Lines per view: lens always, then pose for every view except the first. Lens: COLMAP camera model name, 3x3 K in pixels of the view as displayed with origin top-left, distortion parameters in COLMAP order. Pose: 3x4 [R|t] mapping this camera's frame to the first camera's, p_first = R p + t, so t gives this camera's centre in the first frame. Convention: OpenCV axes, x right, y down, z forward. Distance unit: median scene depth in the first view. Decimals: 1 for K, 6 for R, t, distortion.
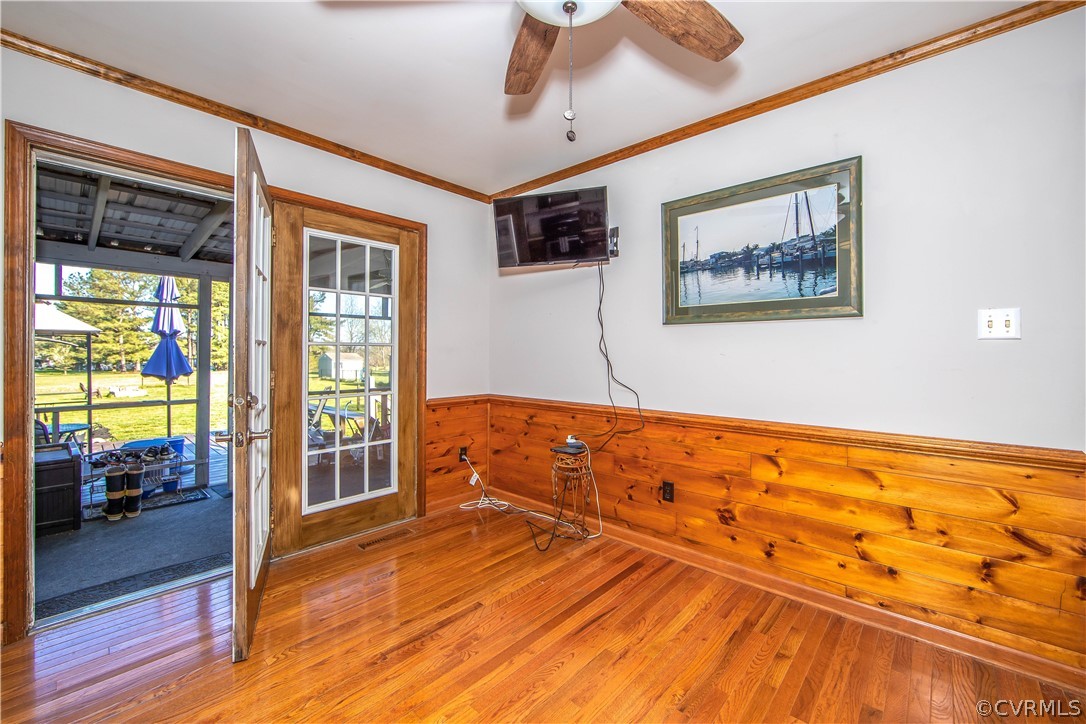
lens RADIAL K [[433.1, 0, 552.8], [0, 433.1, 353.9], [0, 0, 1]] dist [-0.011201, 0.000478]
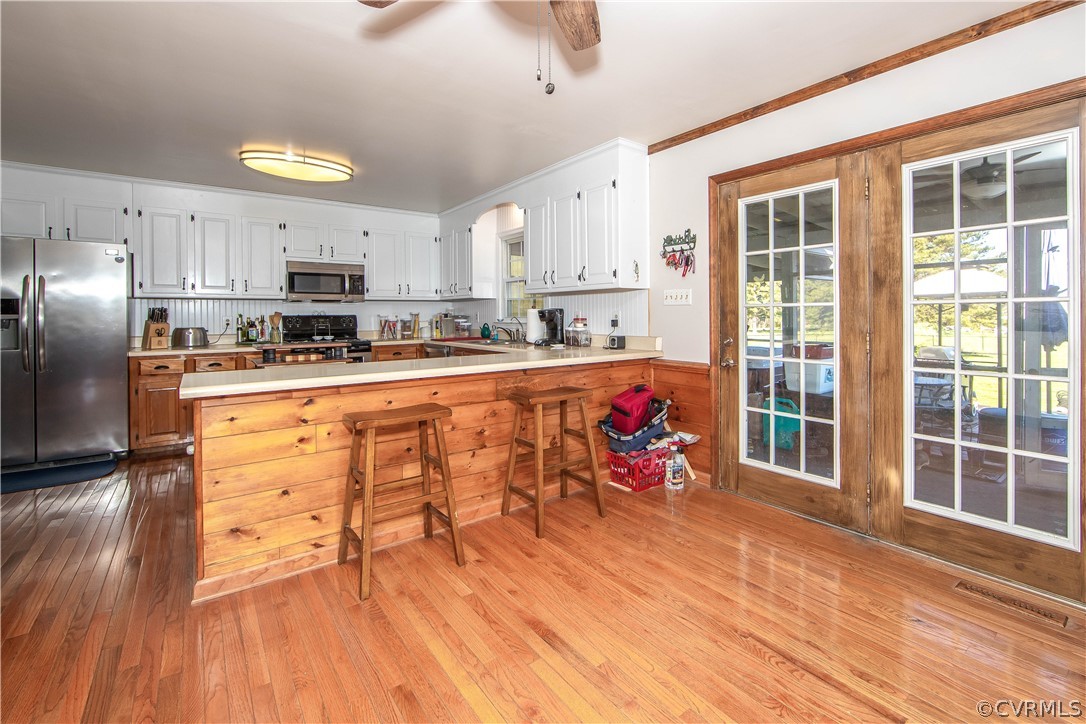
lens RADIAL K [[481.1, 0, 567.1], [0, 481.1, 317.9], [0, 0, 1]] dist [-0.004863, 0.000032]
pose [[-0.163809, 0.004387, -0.986482, 0.485506], [0.002677, 0.999988, 0.004003, 0.000067], [0.986488, -0.001985, -0.163819, 0.535288]]
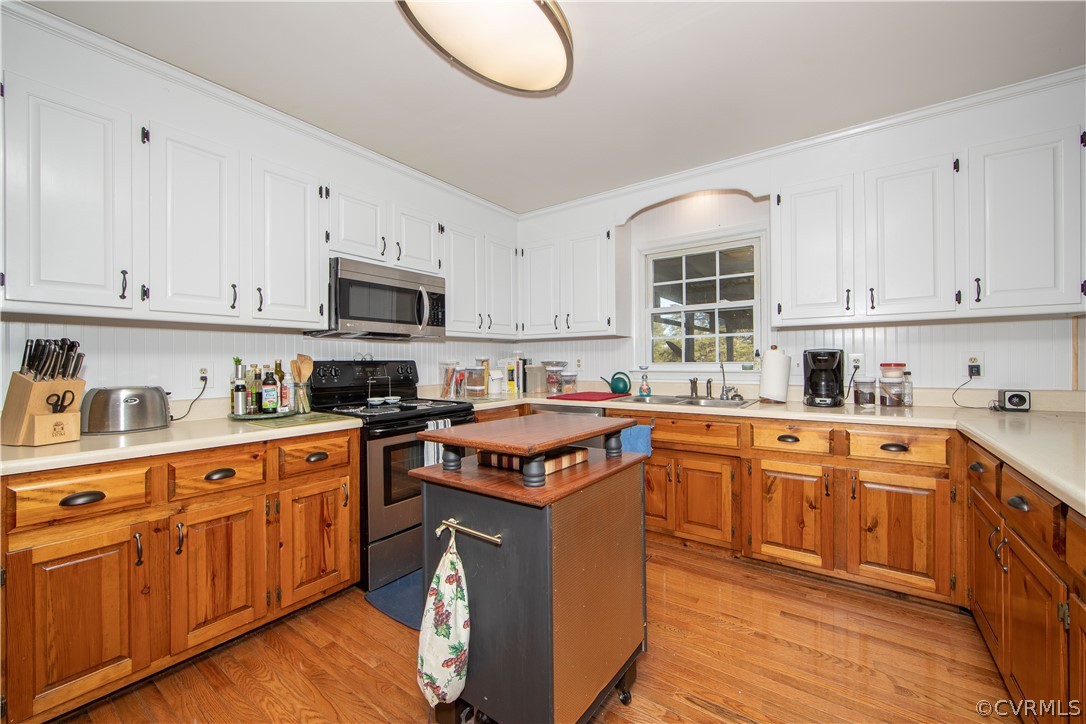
lens RADIAL K [[433.1, 0, 546.2], [0, 433.1, 362.1], [0, 0, 1]] dist [-0.011201, 0.000478]
pose [[0.117454, -0.006015, -0.993060, -0.333840], [0.006013, 0.999968, -0.005346, 0.005578], [0.993060, -0.005344, 0.117486, -0.638518]]
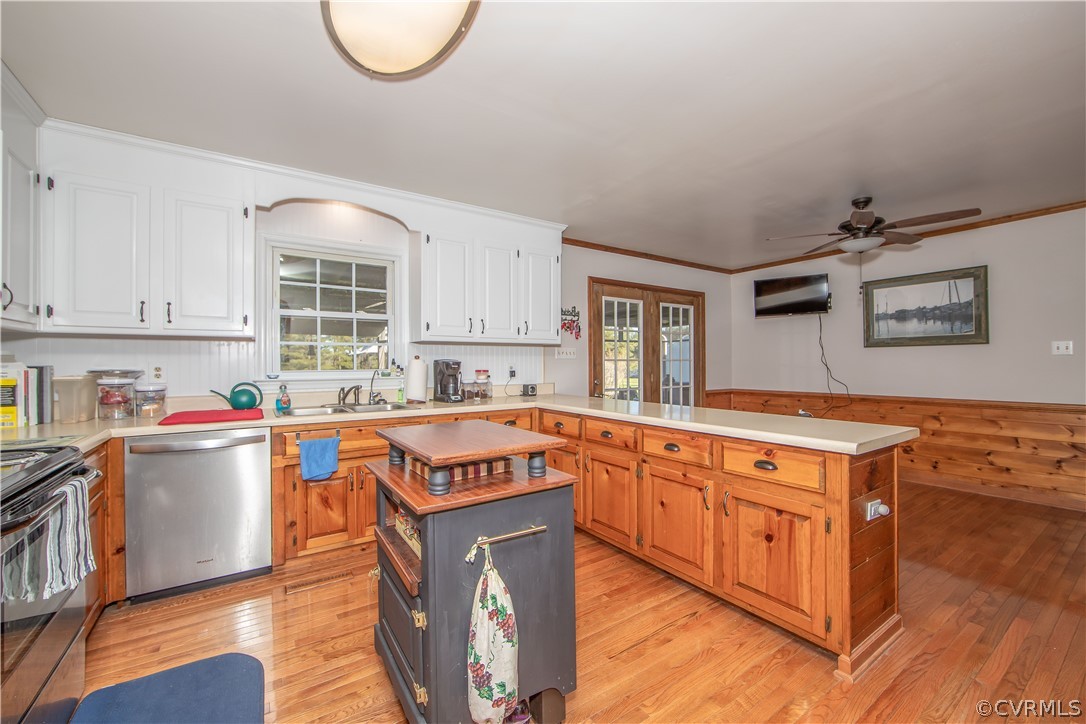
lens RADIAL K [[433.1, 0, 543.1], [0, 433.1, 362.6], [0, 0, 1]] dist [-0.011201, 0.000478]
pose [[0.971725, -0.010598, -0.235879, -0.673075], [0.009535, 0.999939, -0.005647, -0.007312], [0.235925, 0.003238, 0.971766, -1.157460]]
